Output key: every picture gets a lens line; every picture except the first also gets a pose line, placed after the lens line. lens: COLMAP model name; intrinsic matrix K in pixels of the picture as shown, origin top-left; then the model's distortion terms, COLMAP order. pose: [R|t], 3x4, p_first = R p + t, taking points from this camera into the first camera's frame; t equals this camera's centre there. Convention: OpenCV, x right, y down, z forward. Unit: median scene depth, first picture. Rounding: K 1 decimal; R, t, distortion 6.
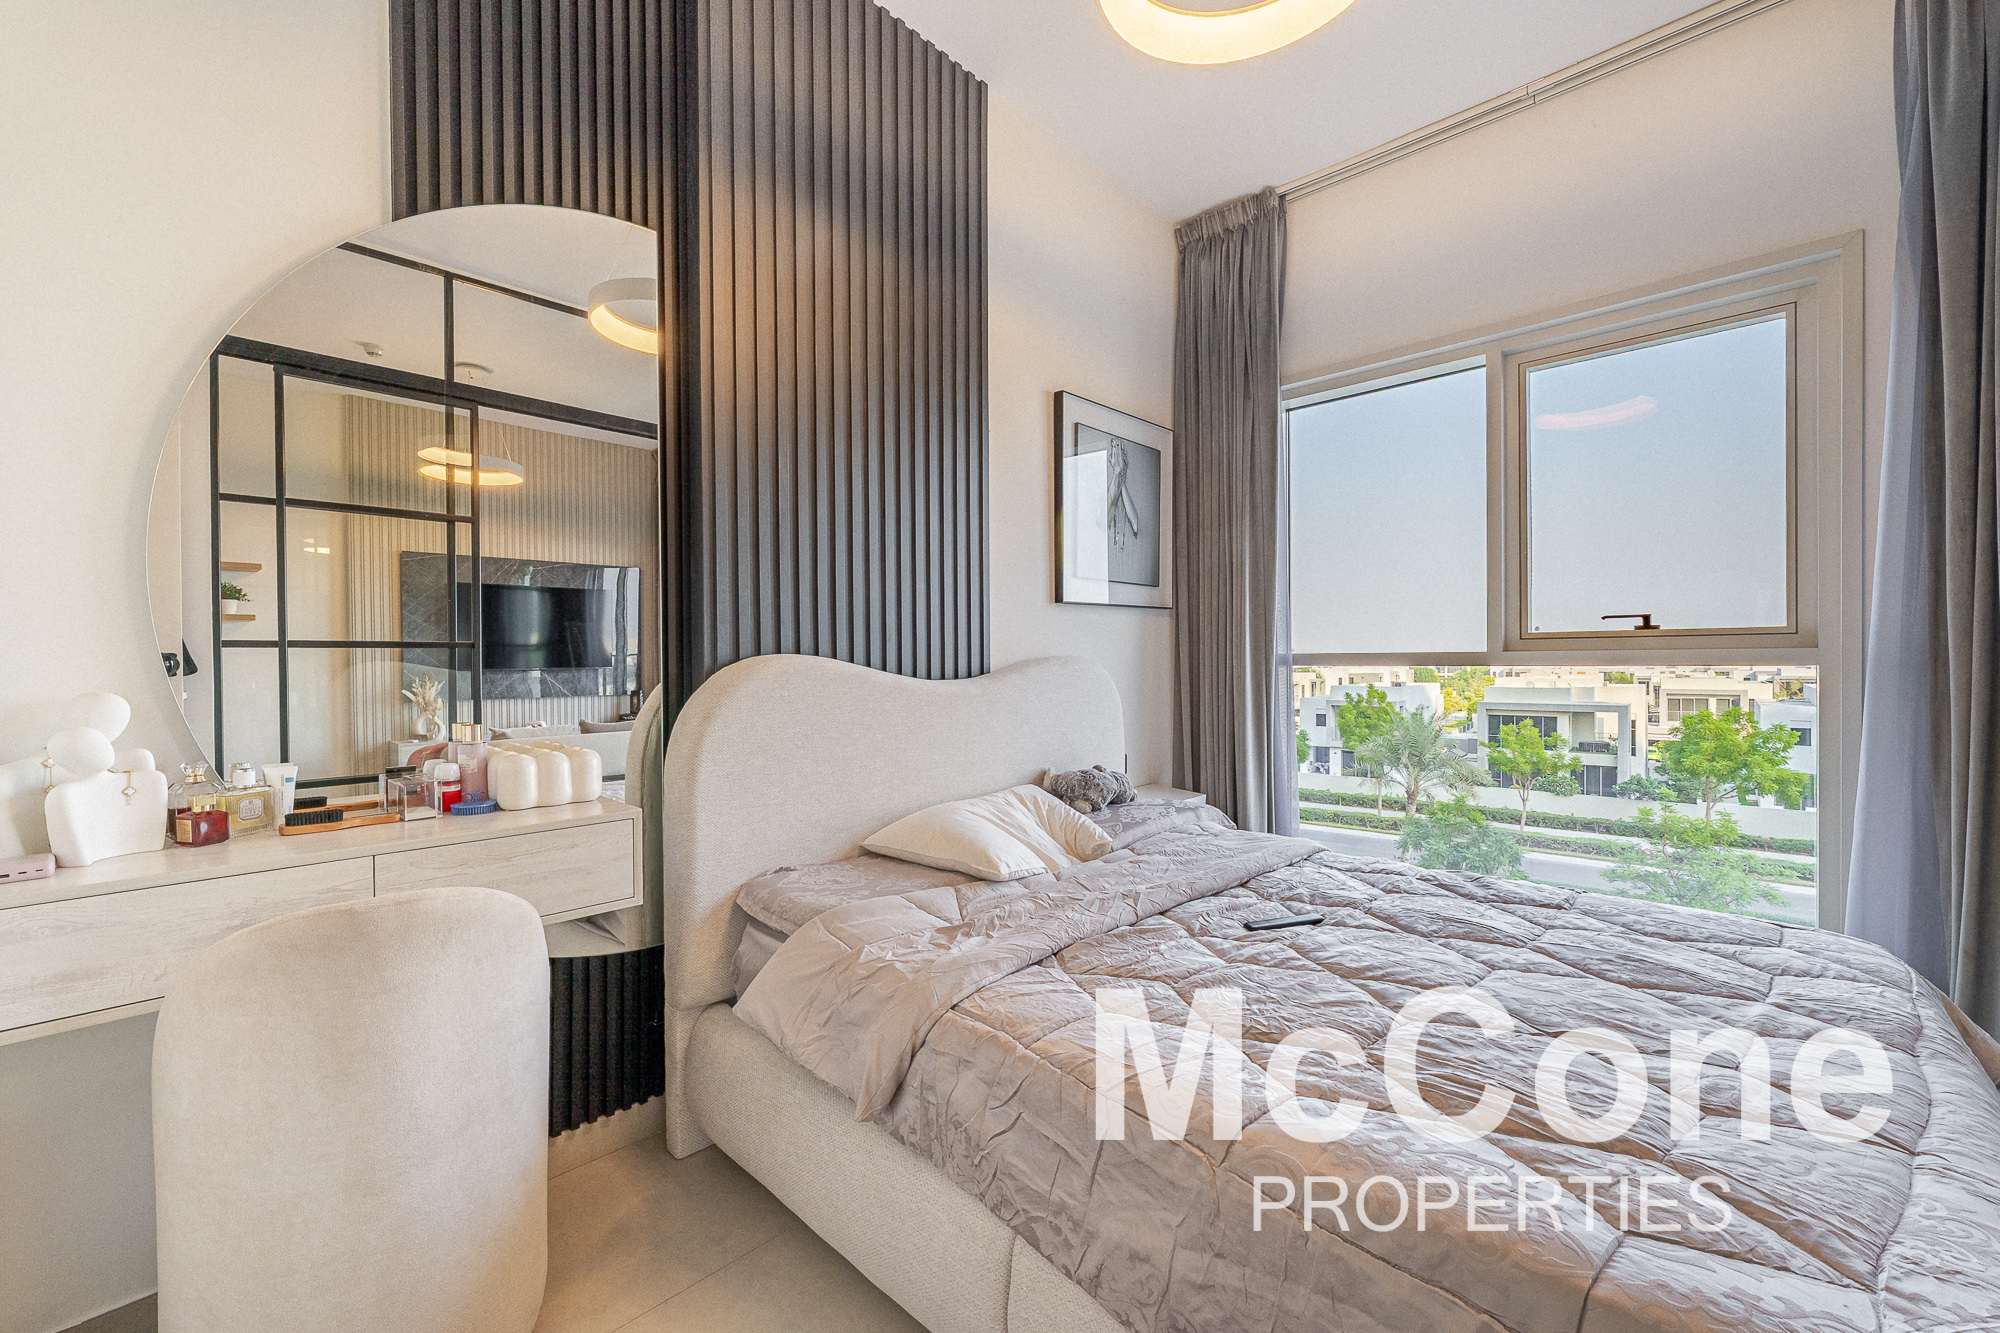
lens RADIAL K [[818.8, 0, 1000.0], [0, 818.8, 666.5], [0, 0, 1]] dist [0.000122, 0.000011]
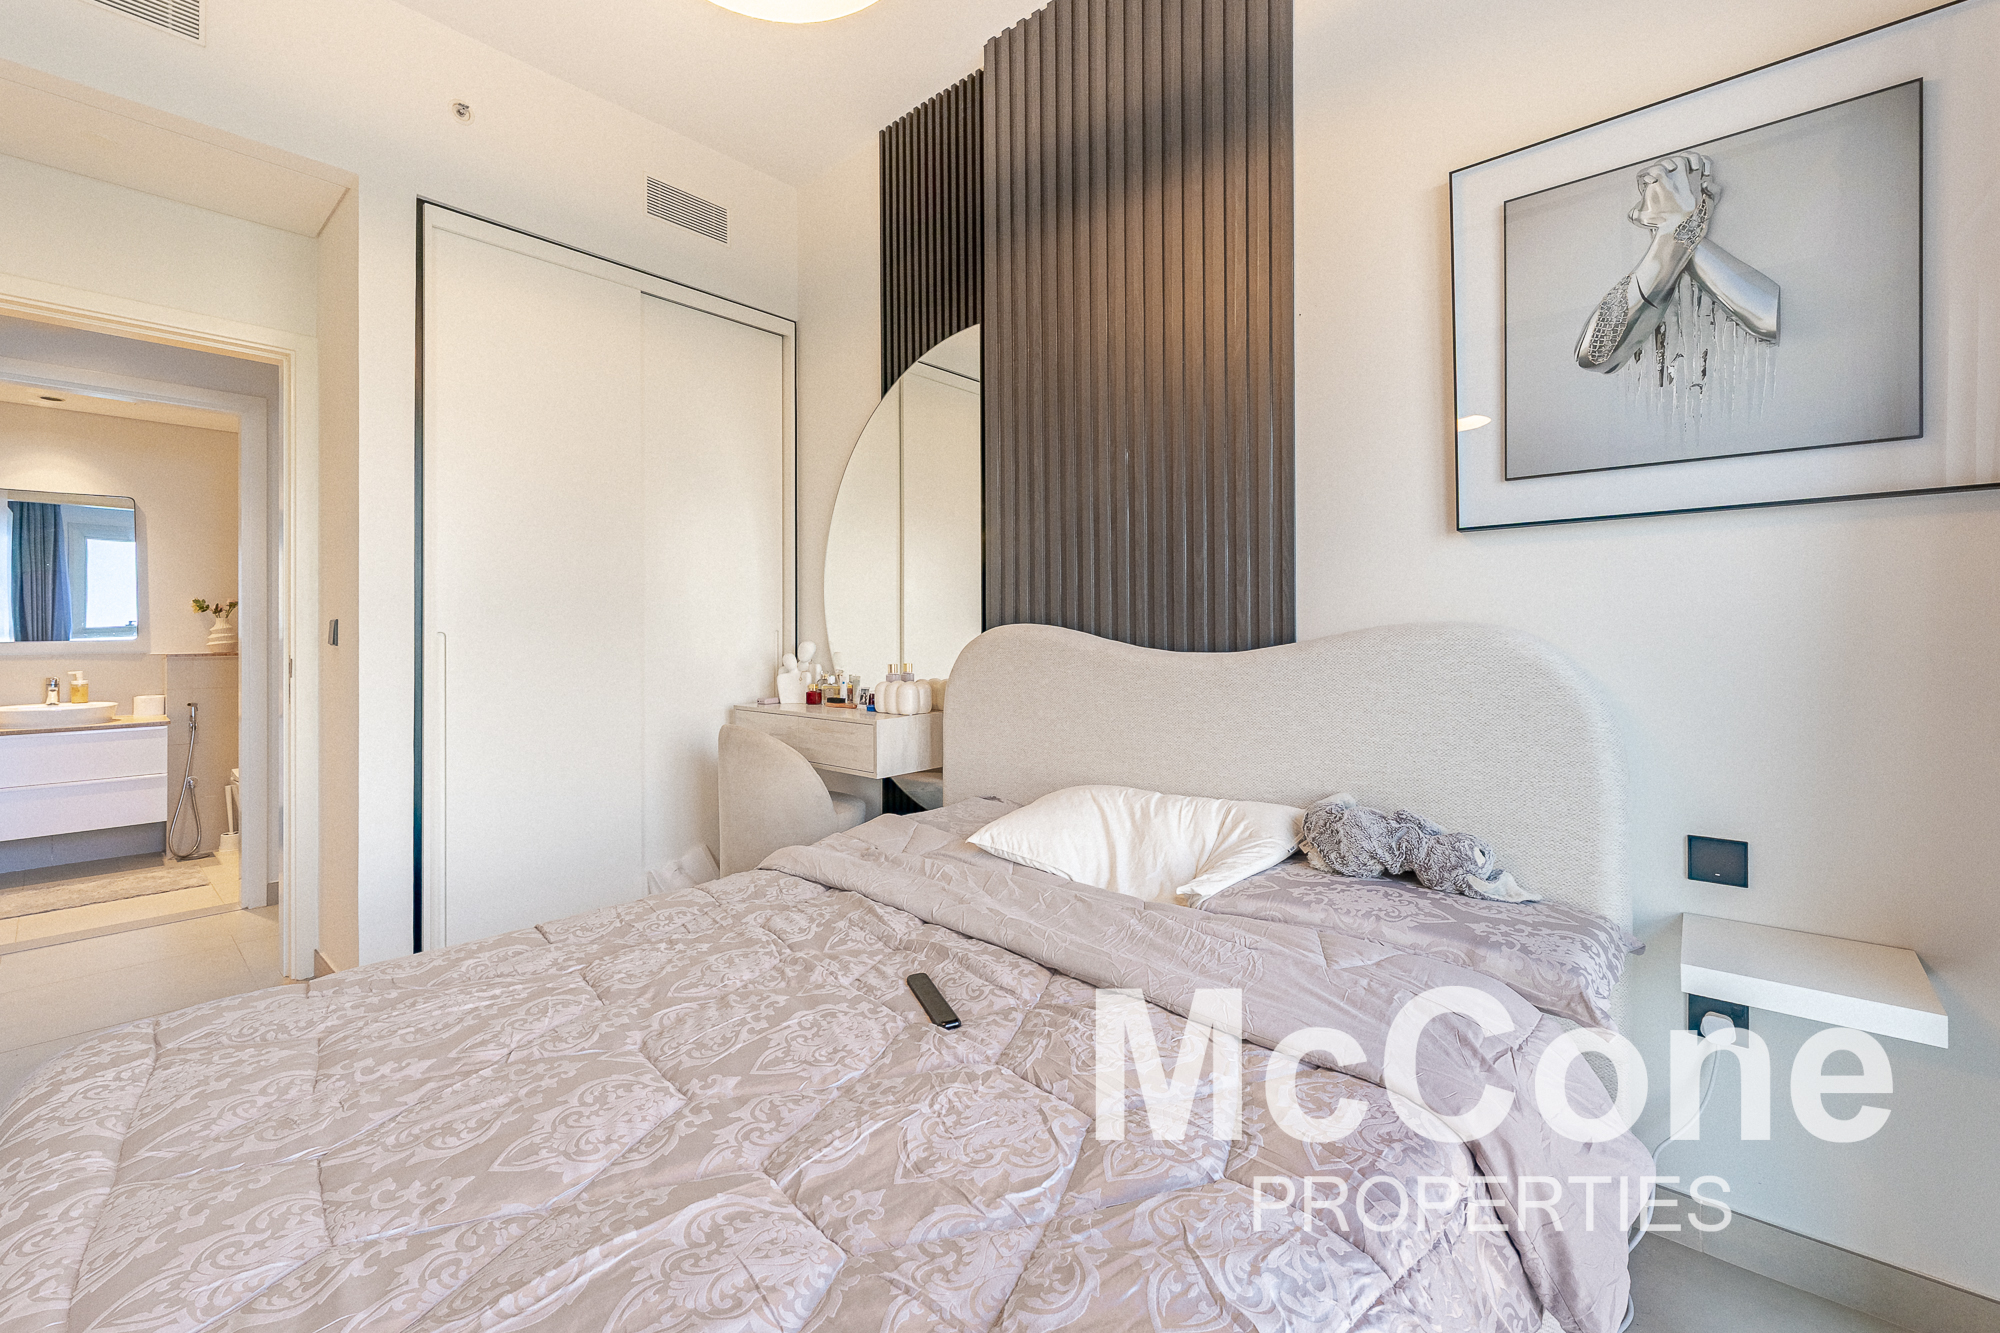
lens RADIAL K [[828.6, 0, 985.7], [0, 828.6, 633.3], [0, 0, 1]] dist [0.001626, 0.000338]
pose [[0.024090, 0.010265, -0.999657, 0.909076], [-0.002452, 0.999945, 0.010208, -0.012479], [0.999707, 0.002206, 0.024114, 0.881576]]
